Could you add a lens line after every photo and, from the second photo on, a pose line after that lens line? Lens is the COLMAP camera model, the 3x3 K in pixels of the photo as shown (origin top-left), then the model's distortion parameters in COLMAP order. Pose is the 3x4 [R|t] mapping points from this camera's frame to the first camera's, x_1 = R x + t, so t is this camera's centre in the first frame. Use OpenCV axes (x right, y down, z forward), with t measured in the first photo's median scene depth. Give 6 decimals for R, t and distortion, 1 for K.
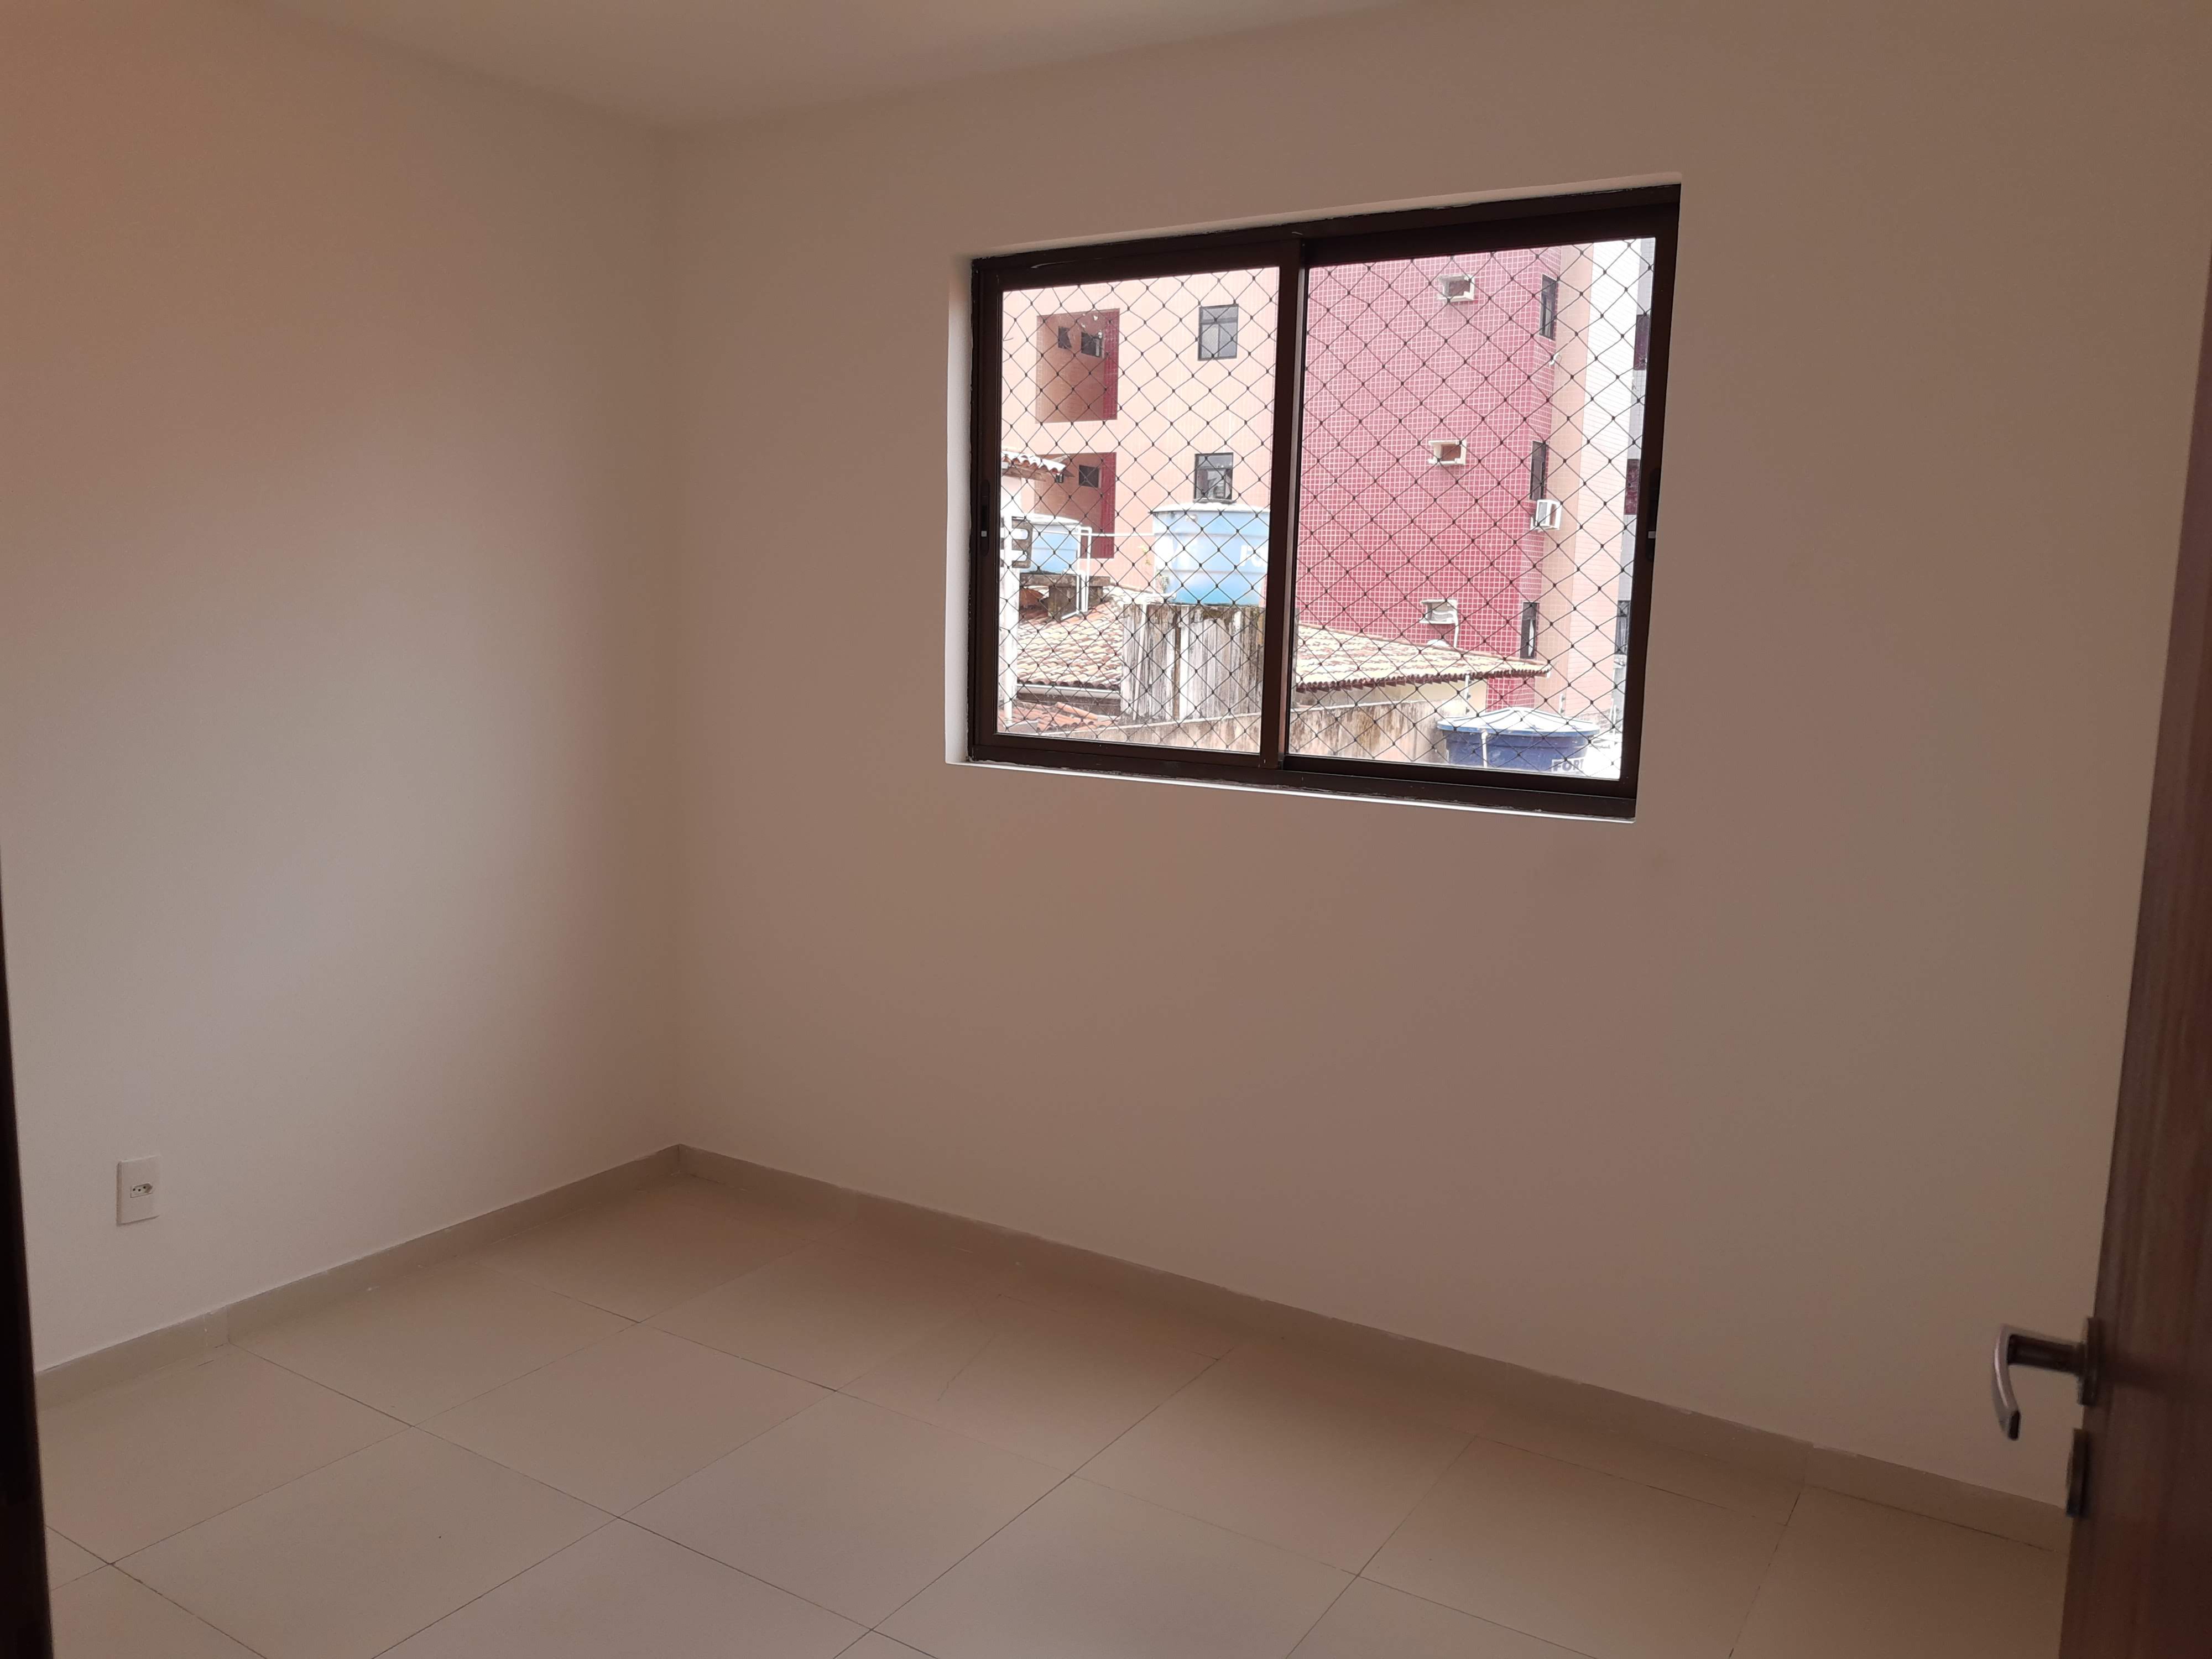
lens RADIAL K [[1679.2, 0, 1105.2], [0, 1679.2, 852.1], [0, 0, 1]] dist [0.064235, -0.122718]
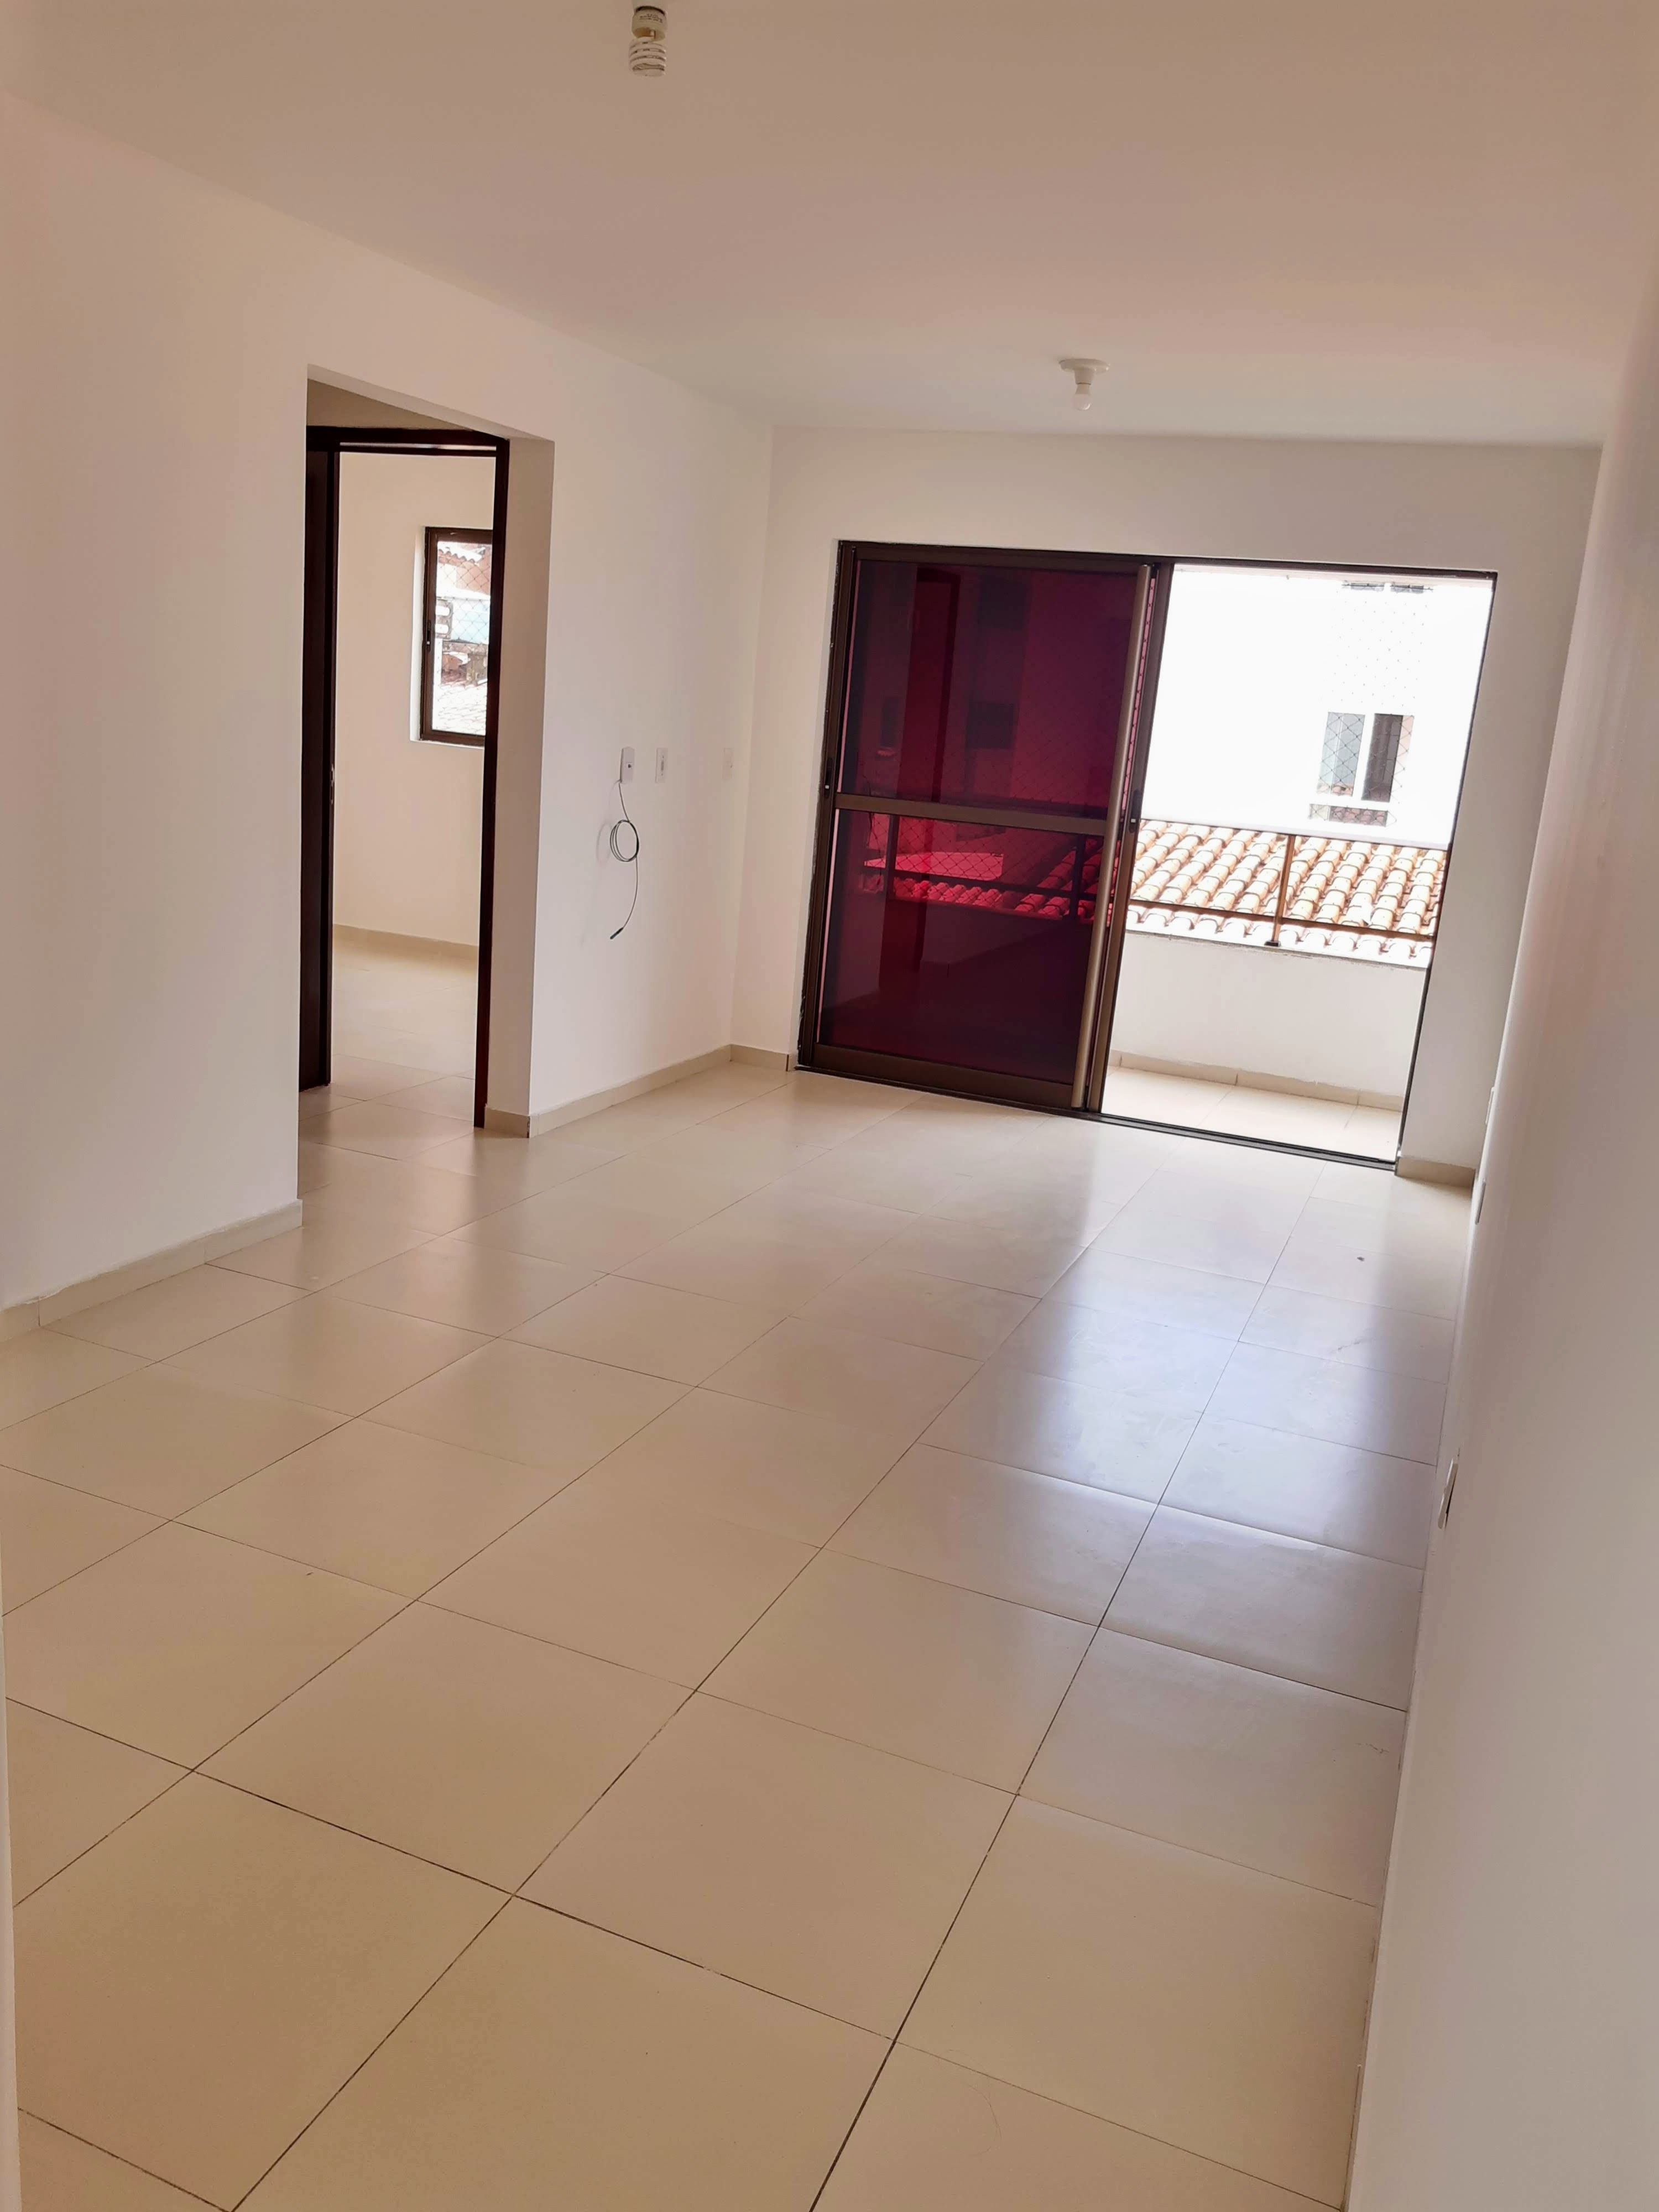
lens RADIAL K [[1683.4, 0, 829.5], [0, 1683.4, 1106.0], [0, 0, 1]] dist [0.125958, -0.312622]
pose [[0.983878, 0.023935, 0.177232, 0.068820], [-0.041291, 0.994631, 0.094894, 0.196042], [-0.174009, -0.100683, 0.979584, -1.400120]]
